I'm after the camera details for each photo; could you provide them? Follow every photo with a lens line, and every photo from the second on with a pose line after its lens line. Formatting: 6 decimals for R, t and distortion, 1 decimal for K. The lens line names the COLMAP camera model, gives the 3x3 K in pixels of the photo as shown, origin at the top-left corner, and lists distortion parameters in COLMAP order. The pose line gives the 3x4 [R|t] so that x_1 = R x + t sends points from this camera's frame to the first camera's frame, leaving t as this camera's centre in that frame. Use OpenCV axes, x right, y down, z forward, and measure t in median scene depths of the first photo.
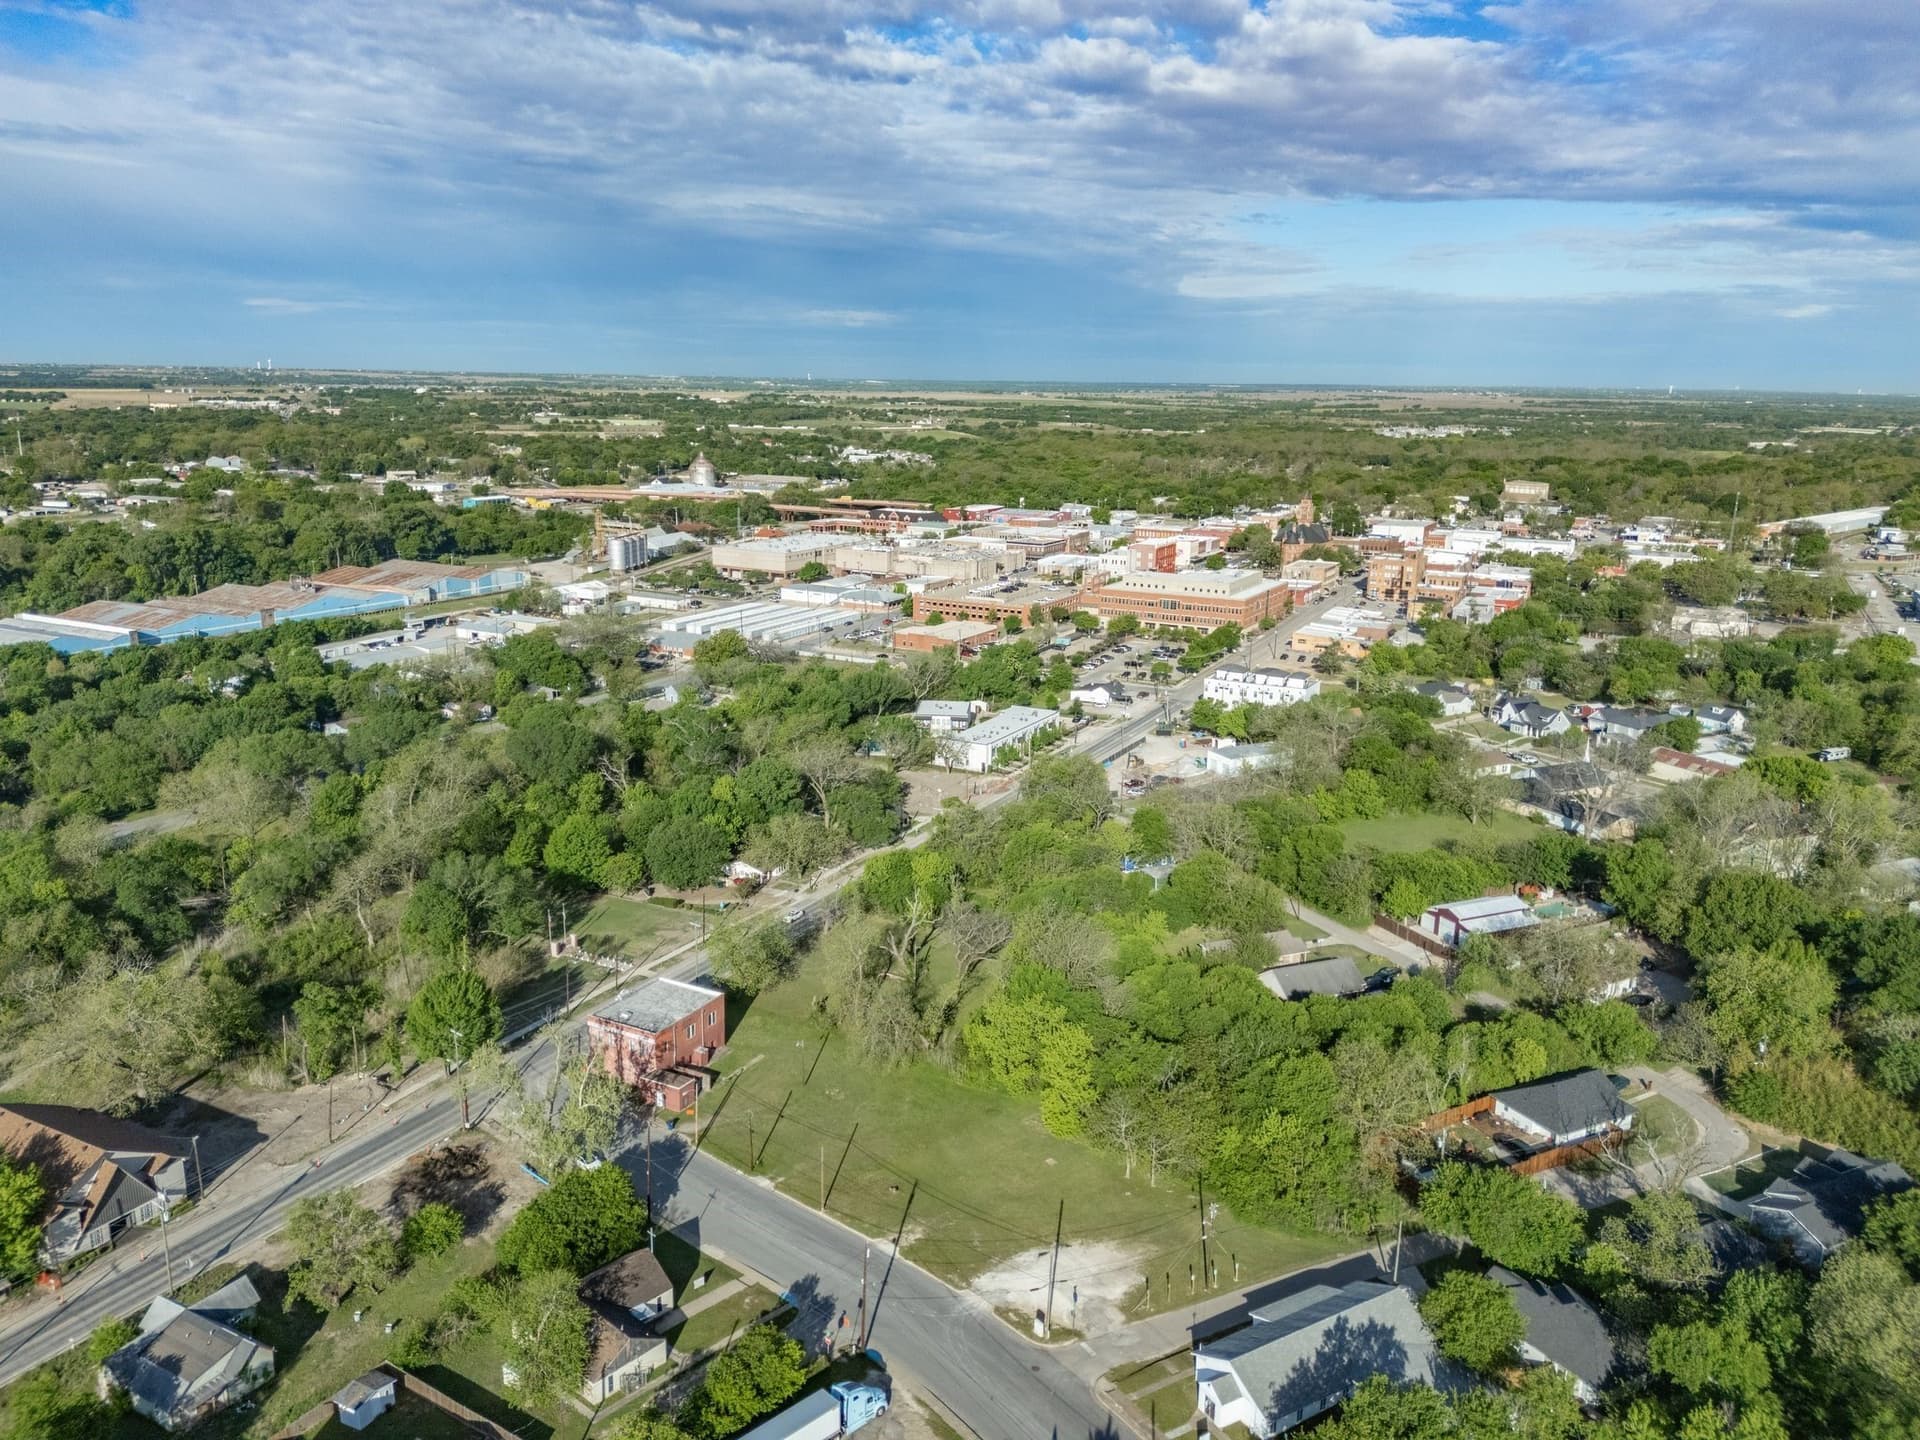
lens RADIAL K [[1467.9, 0, 988.1], [0, 1467.9, 705.0], [0, 0, 1]] dist [0.094872, -0.111472]
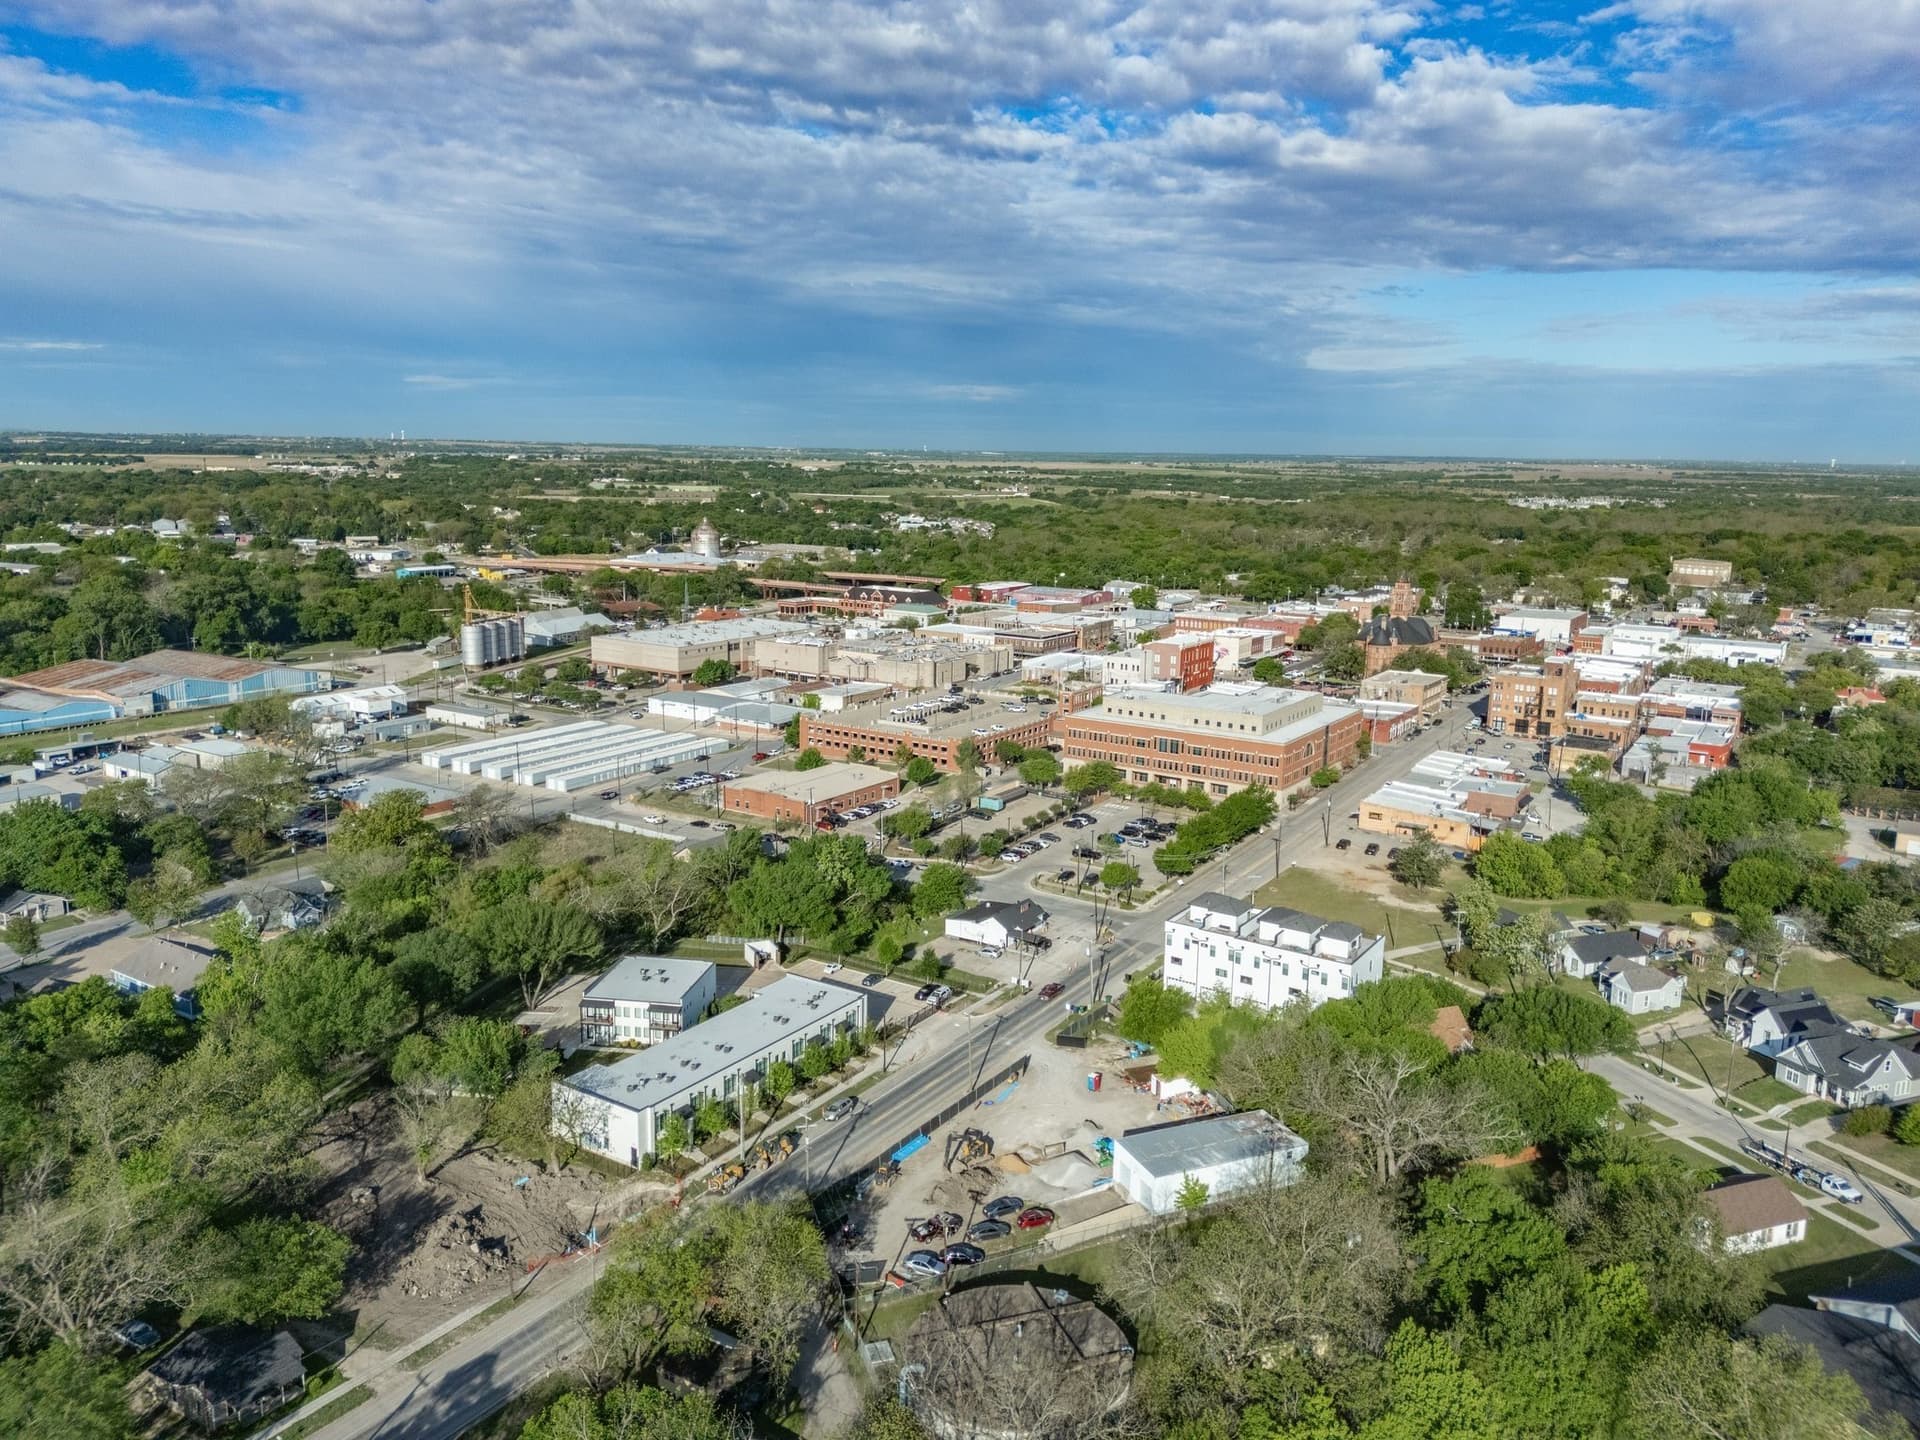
lens RADIAL K [[1404.8, 0, 965.7], [0, 1404.8, 725.2], [0, 0, 1]] dist [0.084722, -0.093974]
pose [[0.993941, 0.022711, -0.107541, 0.089079], [-0.025720, 0.999313, -0.026673, -0.051782], [0.106861, 0.029277, 0.993843, 0.328720]]
